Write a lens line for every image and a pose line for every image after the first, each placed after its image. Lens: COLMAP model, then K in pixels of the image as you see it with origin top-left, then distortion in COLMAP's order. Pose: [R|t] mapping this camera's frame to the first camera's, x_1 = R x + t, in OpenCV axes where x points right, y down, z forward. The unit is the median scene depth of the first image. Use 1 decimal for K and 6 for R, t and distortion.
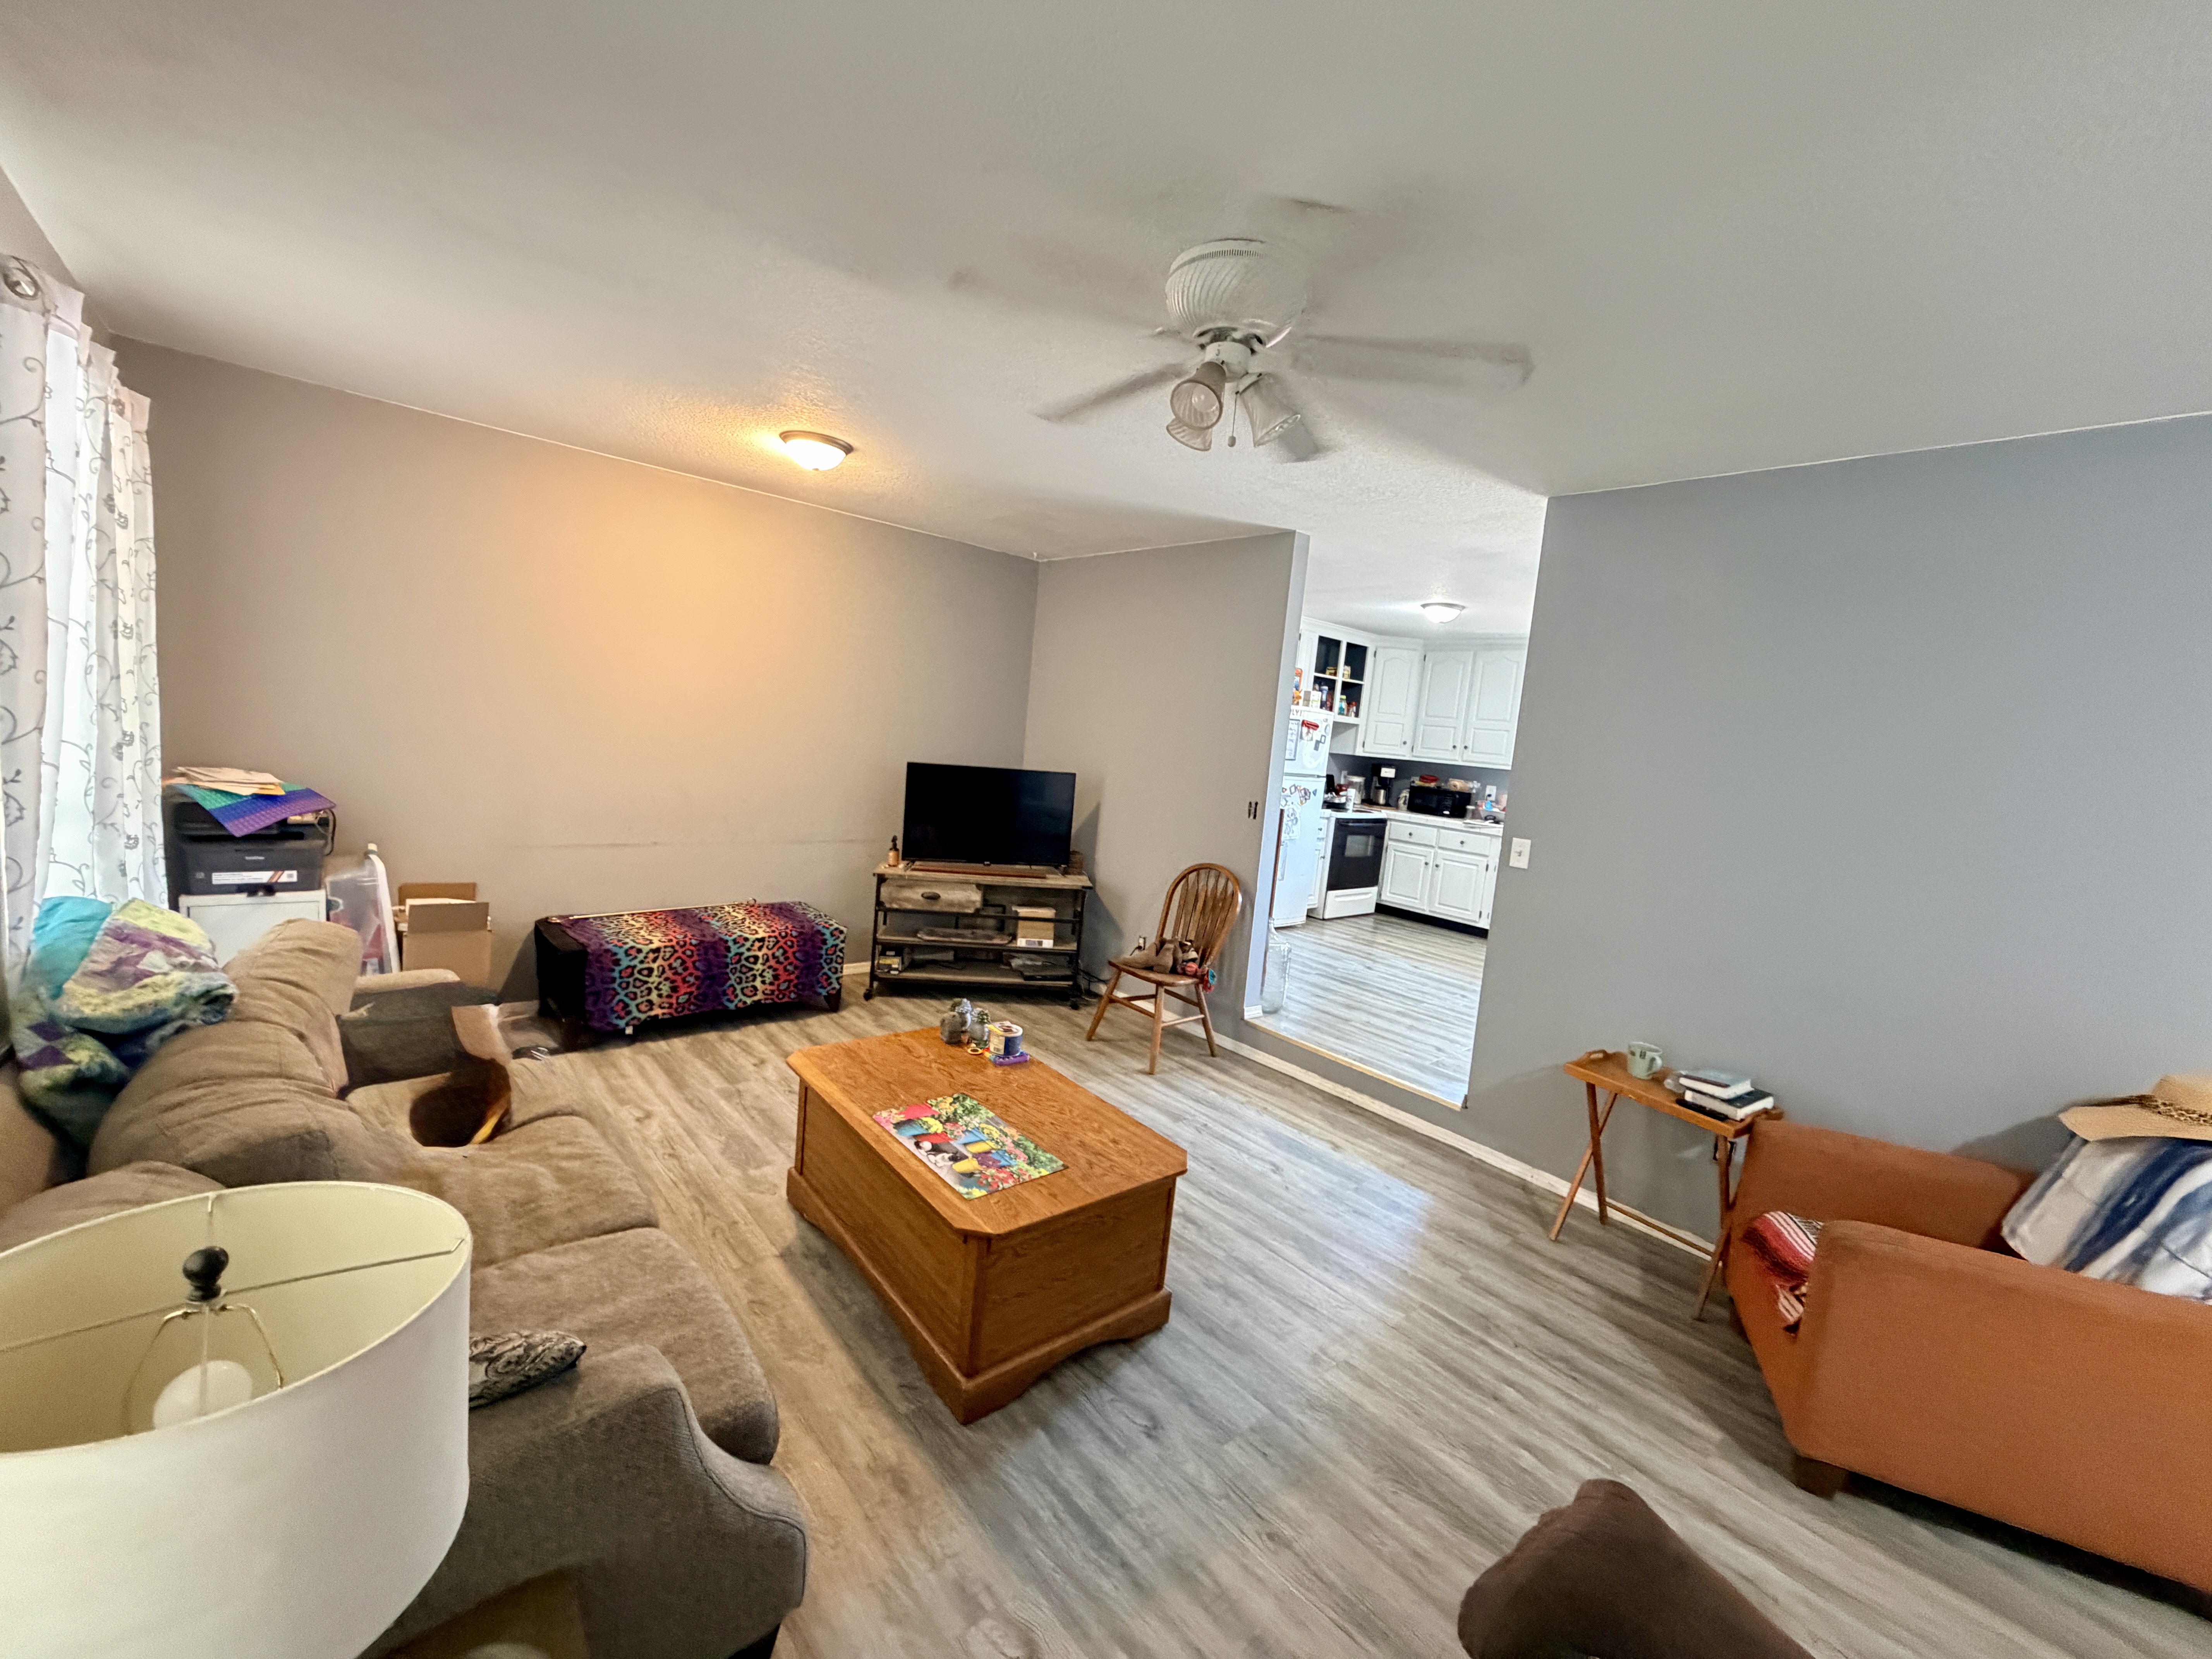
lens RADIAL K [[867.3, 0, 1106.0], [0, 867.3, 829.5], [0, 0, 1]] dist [0.000330, 0.000133]
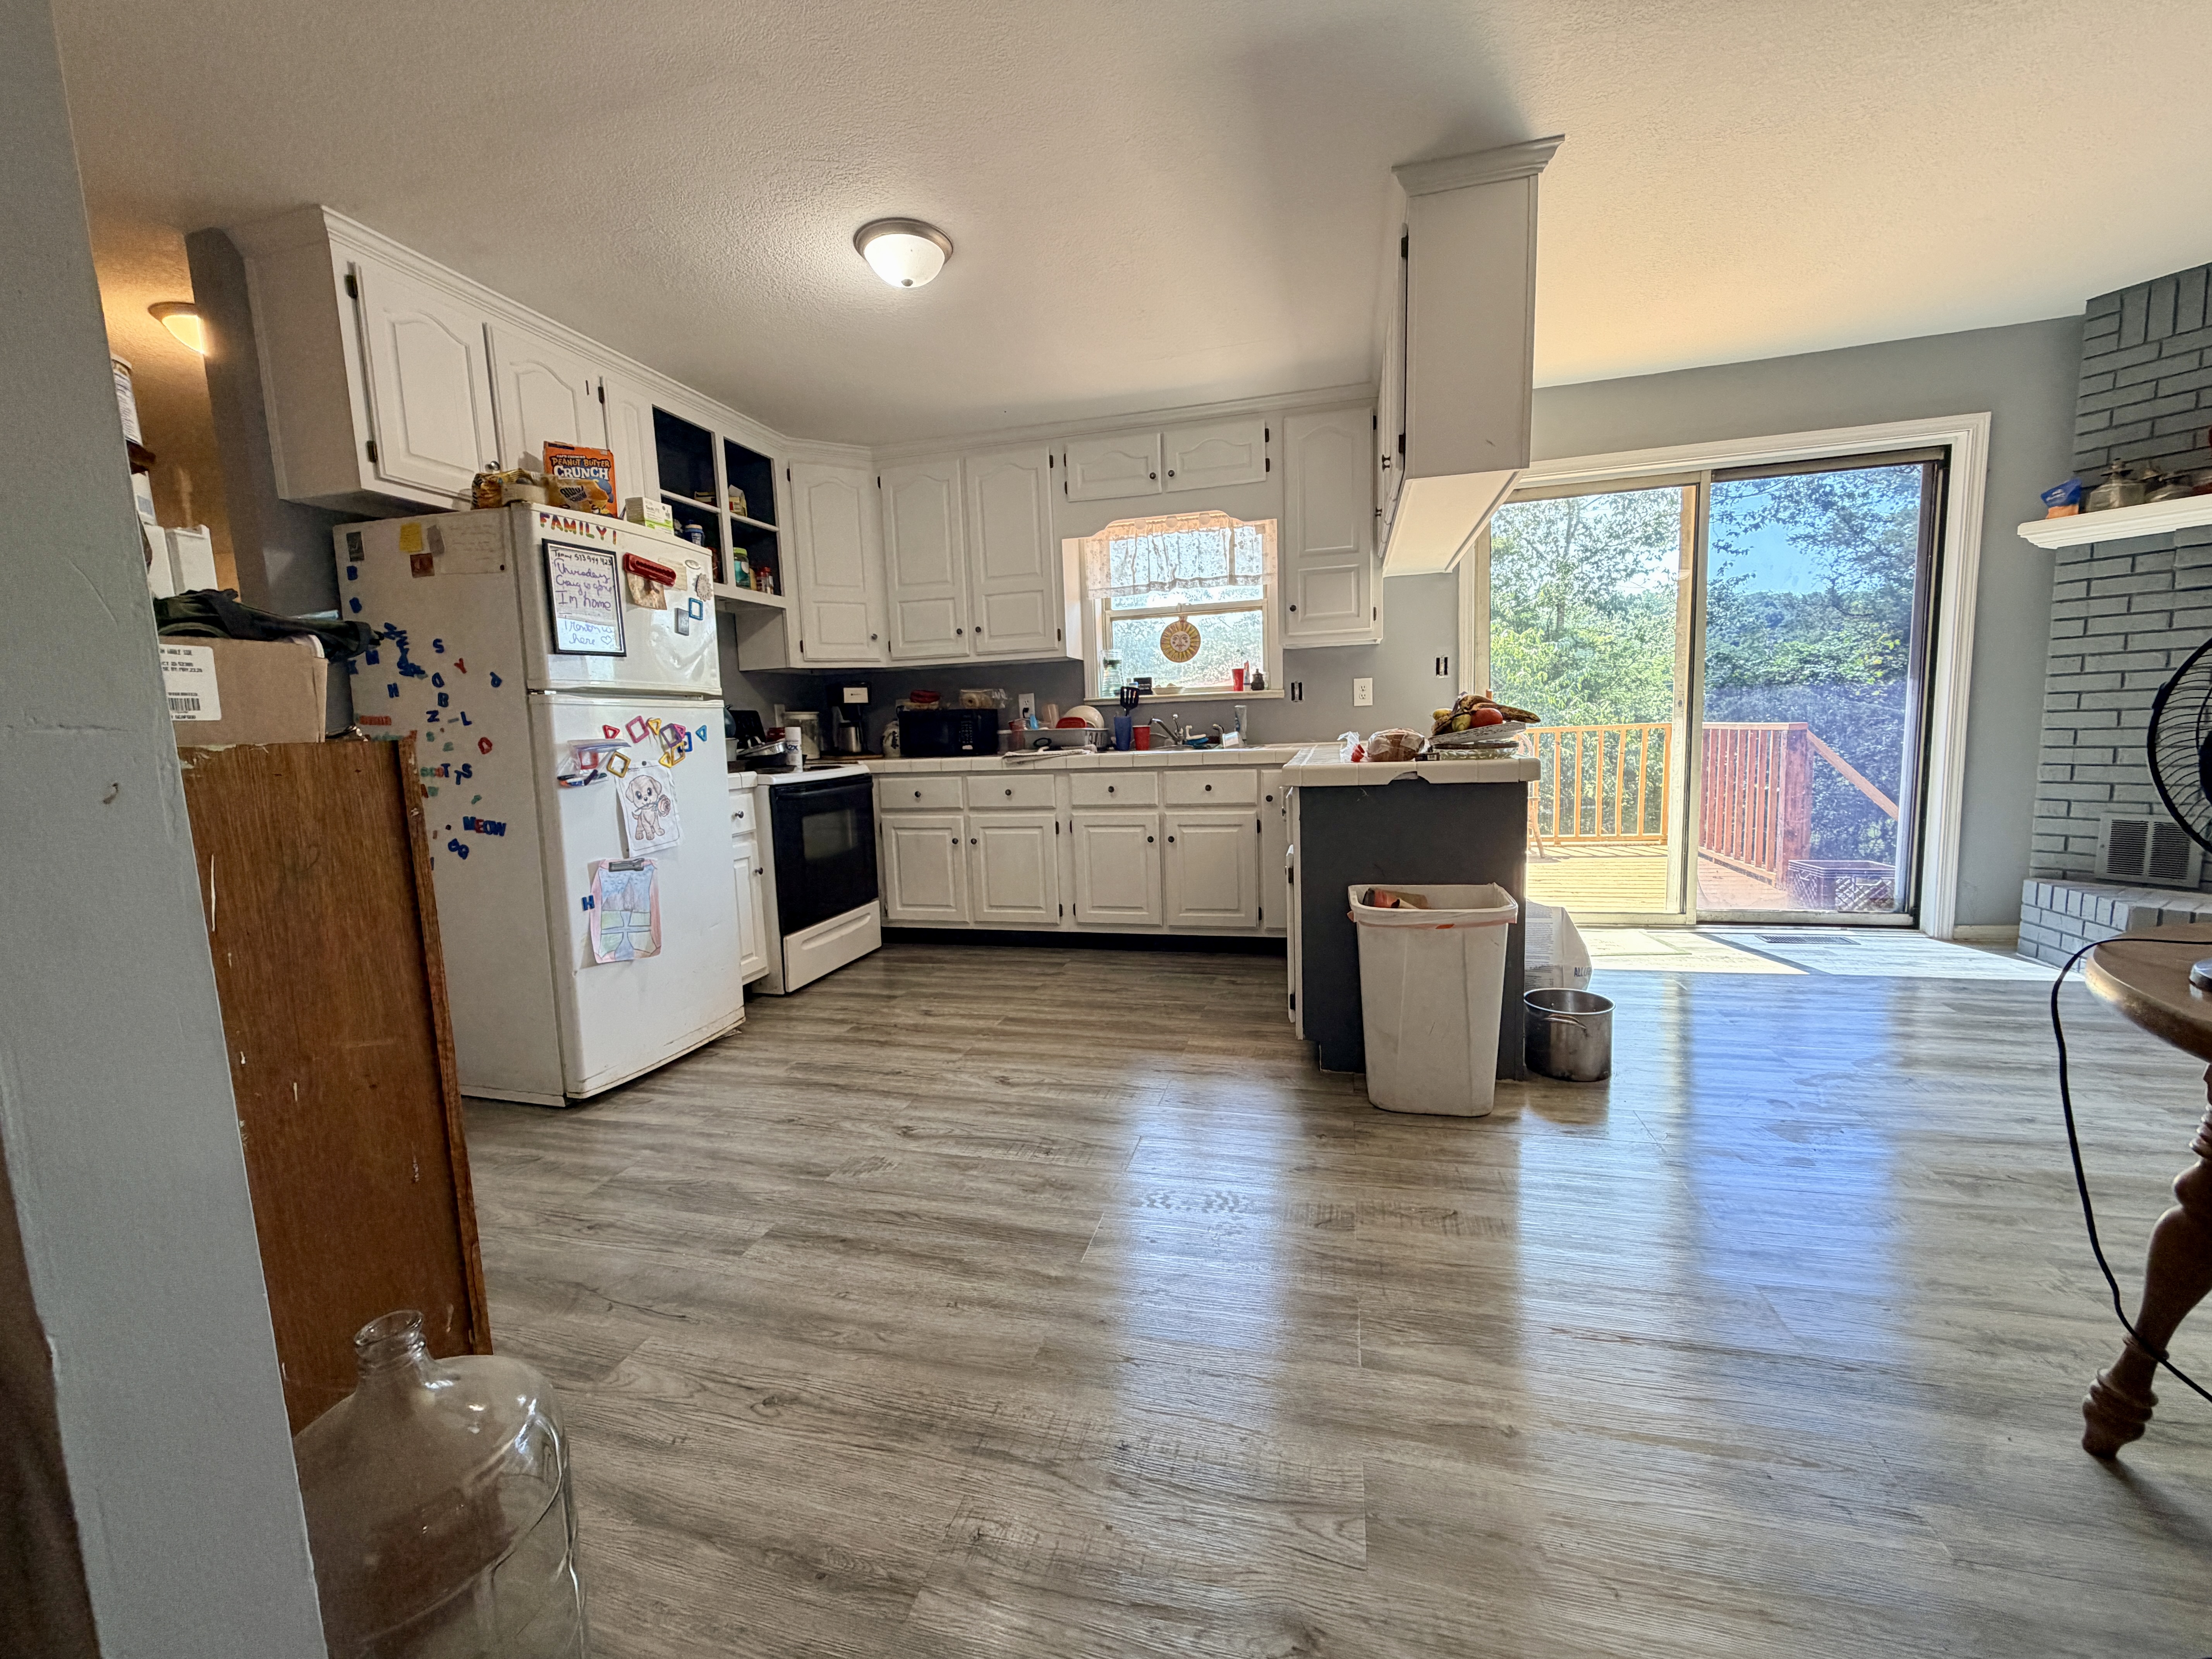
lens RADIAL K [[882.4, 0, 1099.8], [0, 882.4, 829.1], [0, 0, 1]] dist [-0.001413, 0.000578]
pose [[0.825217, -0.188509, 0.532430, 0.141292], [0.179108, 0.981347, 0.069850, 0.008368], [-0.535666, 0.037721, 0.843587, 0.457241]]
